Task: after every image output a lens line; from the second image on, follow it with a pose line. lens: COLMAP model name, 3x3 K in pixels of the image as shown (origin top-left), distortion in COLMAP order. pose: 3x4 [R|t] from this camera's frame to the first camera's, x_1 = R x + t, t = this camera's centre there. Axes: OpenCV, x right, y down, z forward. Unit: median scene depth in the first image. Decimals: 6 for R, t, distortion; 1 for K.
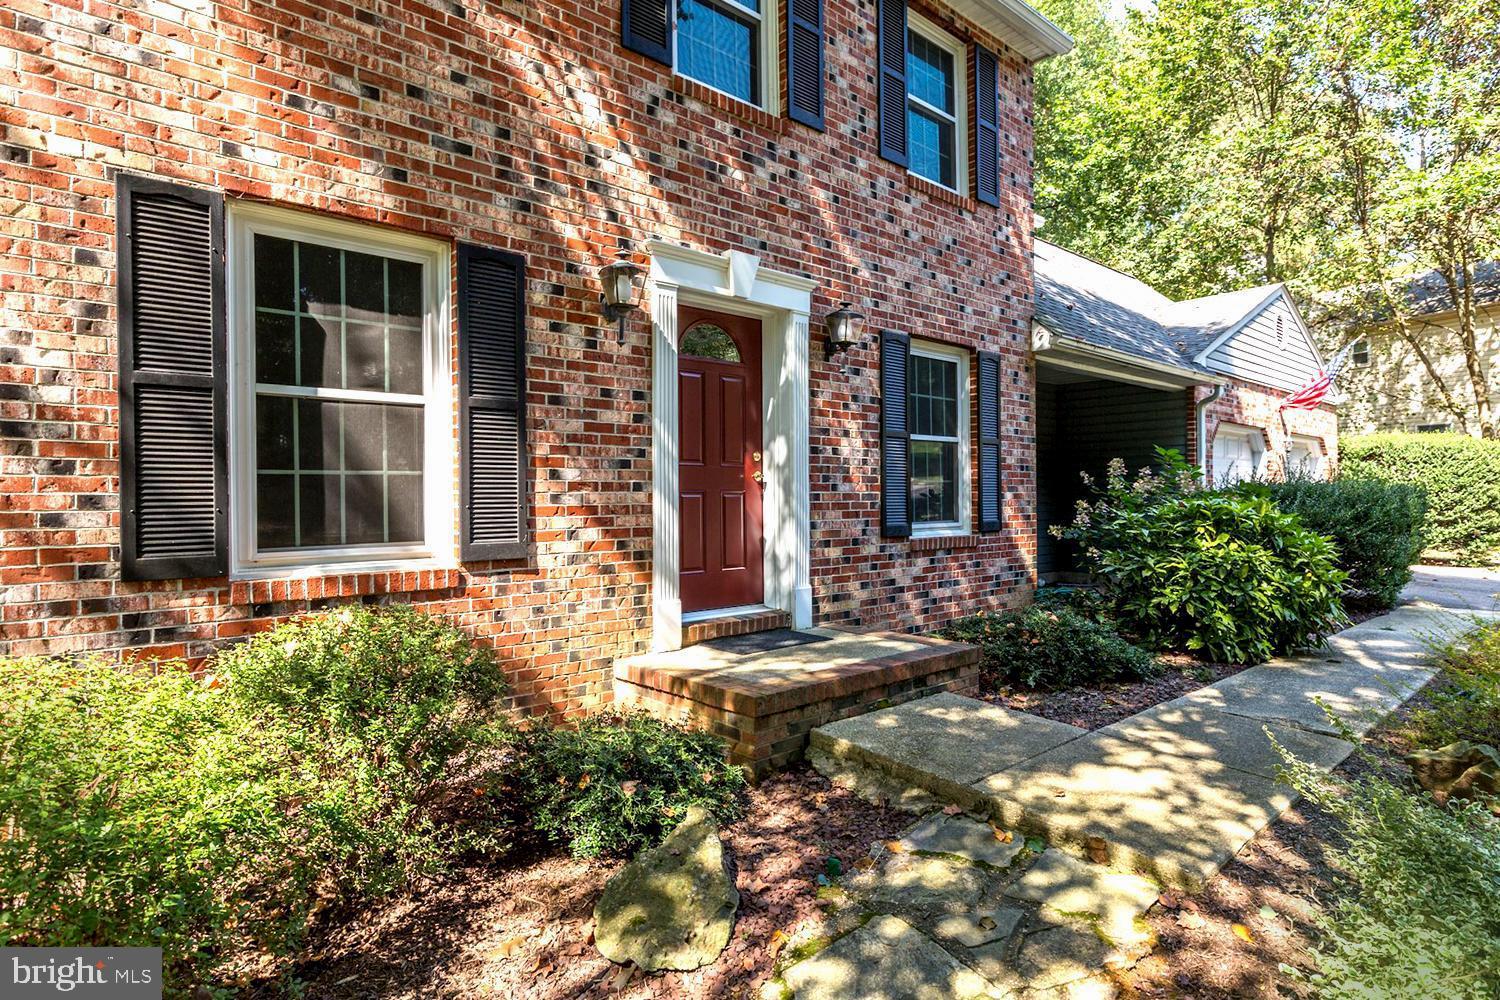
lens RADIAL K [[782.4, 0, 750.1], [0, 782.4, 488.4], [0, 0, 1]] dist [-0.012362, 0.000139]
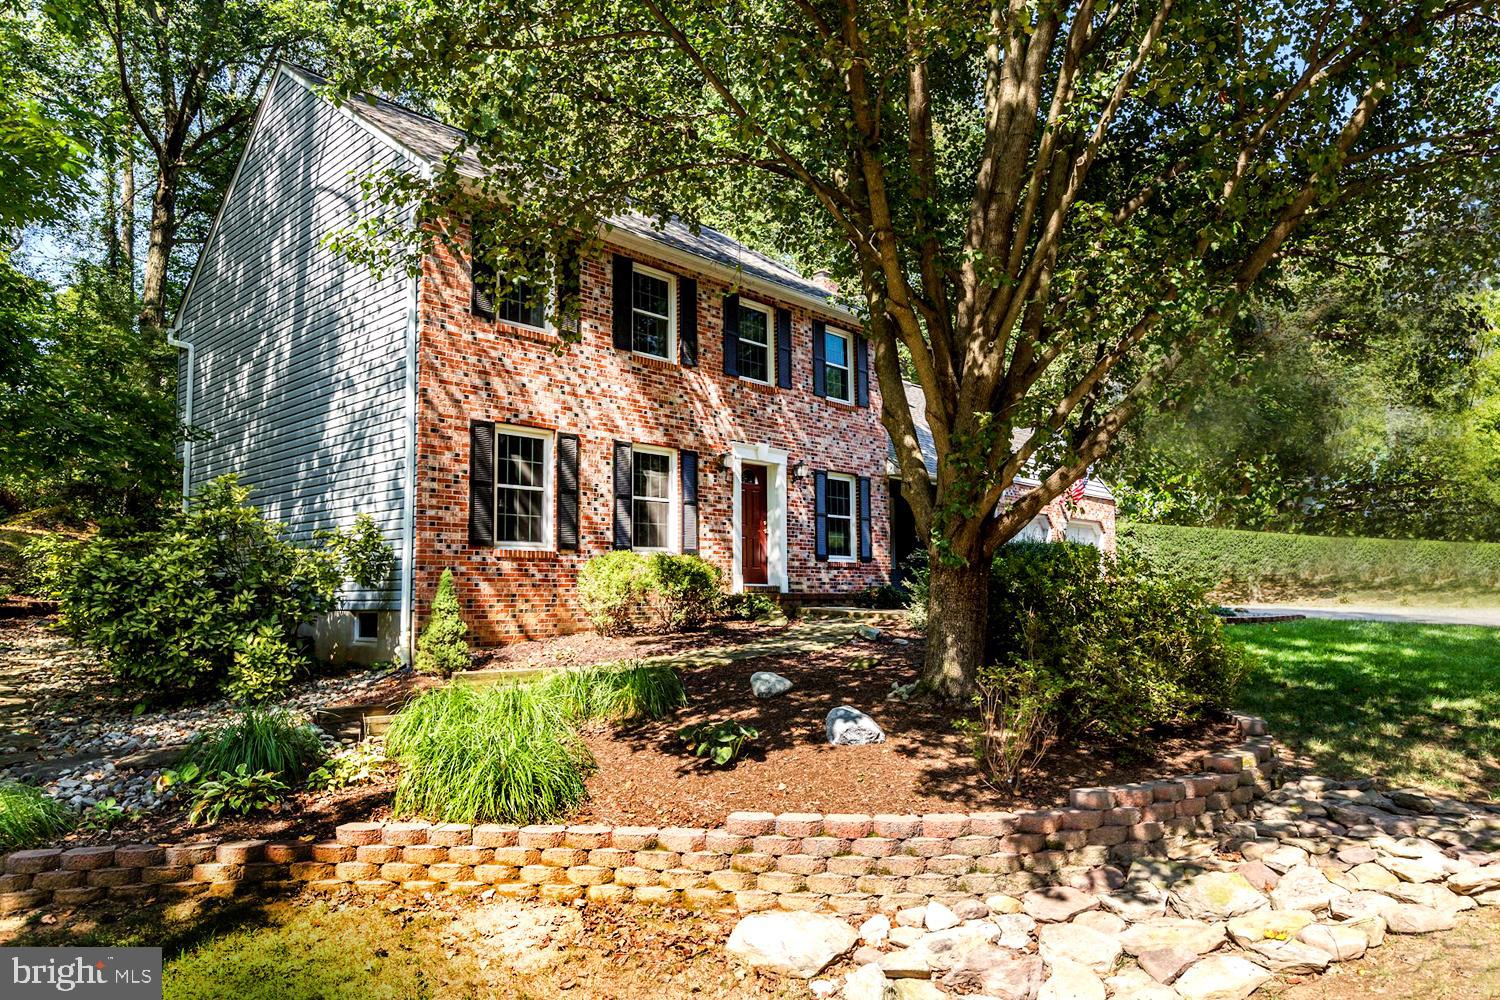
lens RADIAL K [[944.0, 0, 749.6], [0, 944.0, 508.8], [0, 0, 1]] dist [0.001576, 0.000043]
pose [[0.993817, 0.008815, 0.110681, -0.341681], [0.000310, 0.996619, -0.082165, 0.147117], [-0.111031, 0.081691, 0.990454, -1.780111]]
